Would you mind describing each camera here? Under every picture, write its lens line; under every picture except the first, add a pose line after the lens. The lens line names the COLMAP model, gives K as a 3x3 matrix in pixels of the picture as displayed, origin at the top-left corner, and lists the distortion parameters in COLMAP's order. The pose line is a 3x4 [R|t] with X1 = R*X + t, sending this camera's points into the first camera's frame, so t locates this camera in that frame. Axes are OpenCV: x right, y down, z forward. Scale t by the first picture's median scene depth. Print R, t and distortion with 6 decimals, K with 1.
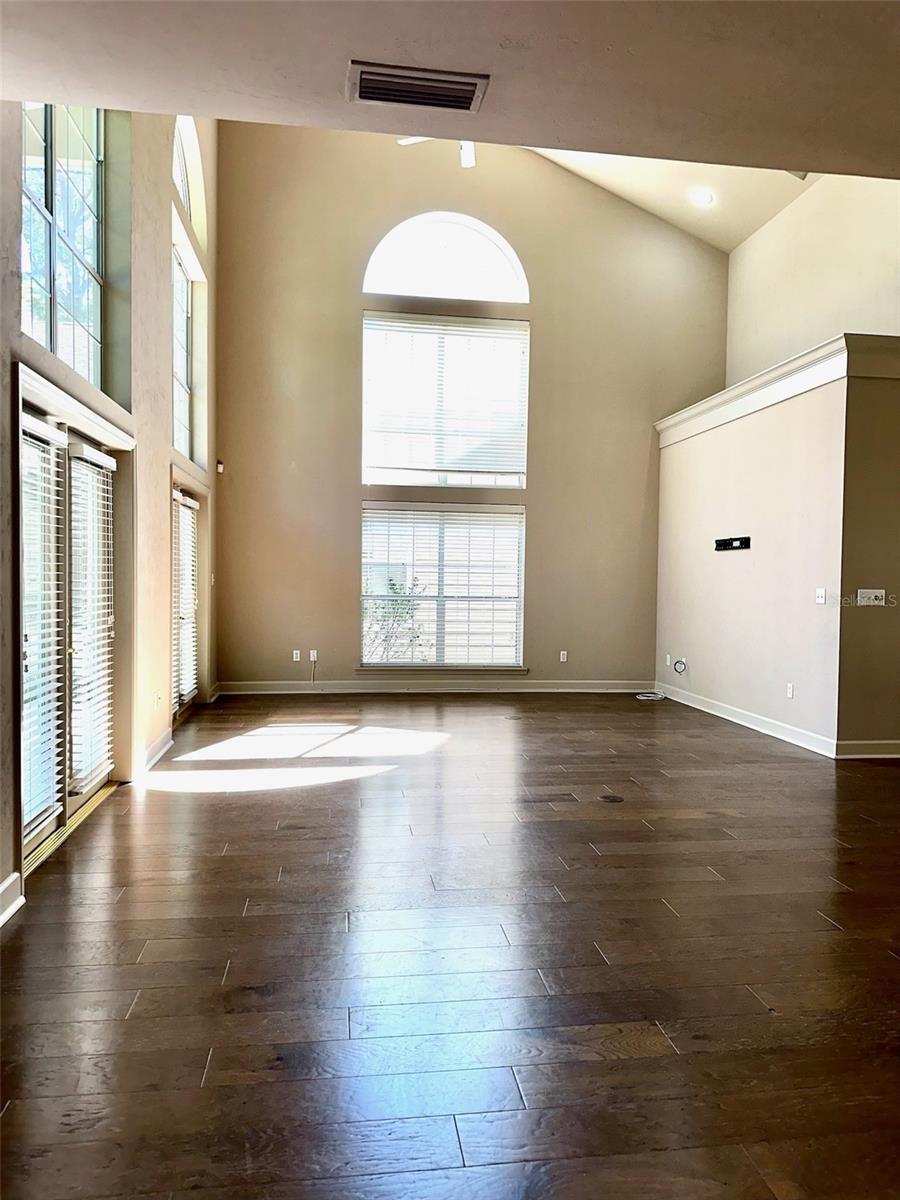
lens RADIAL K [[840.4, 0, 450.0], [0, 840.4, 600.0], [0, 0, 1]] dist [0.097851, -0.135757]
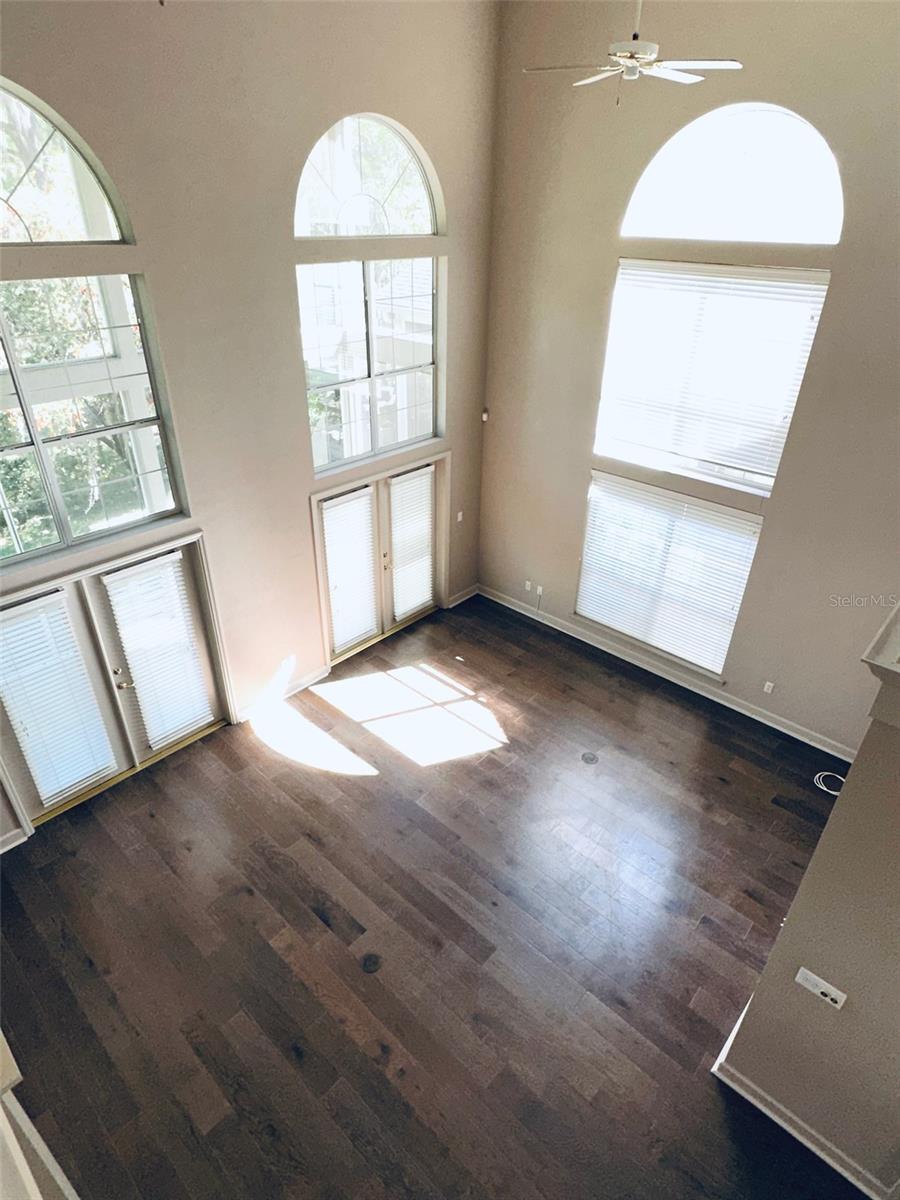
lens RADIAL K [[669.4, 0, 448.6], [0, 669.4, 597.8], [0, 0, 1]] dist [-0.004894, -0.000340]
pose [[0.630417, 0.388808, -0.671865, 0.374937], [-0.032503, 0.877982, 0.477589, -0.355924], [0.775576, -0.279242, 0.566132, 0.385763]]
